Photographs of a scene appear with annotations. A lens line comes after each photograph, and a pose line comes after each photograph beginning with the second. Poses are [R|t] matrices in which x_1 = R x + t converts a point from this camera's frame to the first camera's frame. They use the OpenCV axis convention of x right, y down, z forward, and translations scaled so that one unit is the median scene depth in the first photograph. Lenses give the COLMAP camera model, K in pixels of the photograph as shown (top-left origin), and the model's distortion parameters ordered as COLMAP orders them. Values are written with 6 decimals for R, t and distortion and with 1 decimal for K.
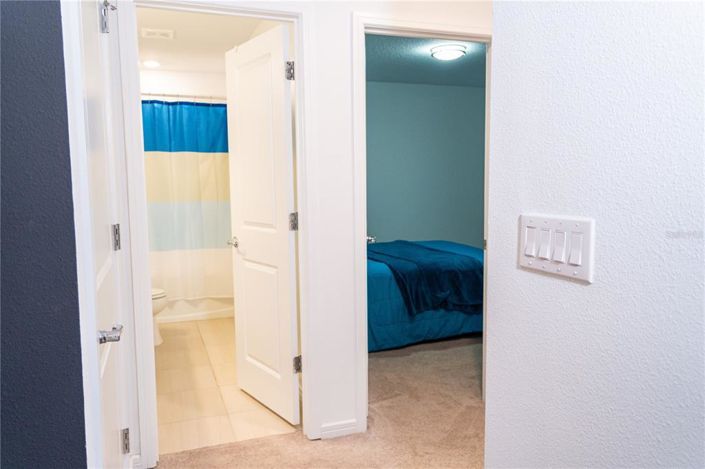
lens RADIAL K [[539.8, 0, 352.5], [0, 539.8, 234.5], [0, 0, 1]] dist [0.027180, 0.009218]
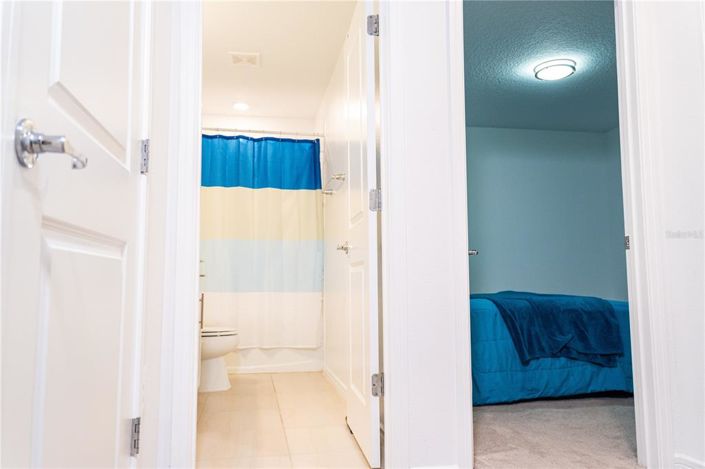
lens RADIAL K [[539.8, 0, 352.5], [0, 539.8, 234.5], [0, 0, 1]] dist [0.027180, 0.009218]
pose [[0.985971, -0.008205, -0.166714, -0.005749], [-0.021751, 0.983959, -0.177065, 0.107840], [0.165493, 0.178207, 0.969977, 0.137898]]
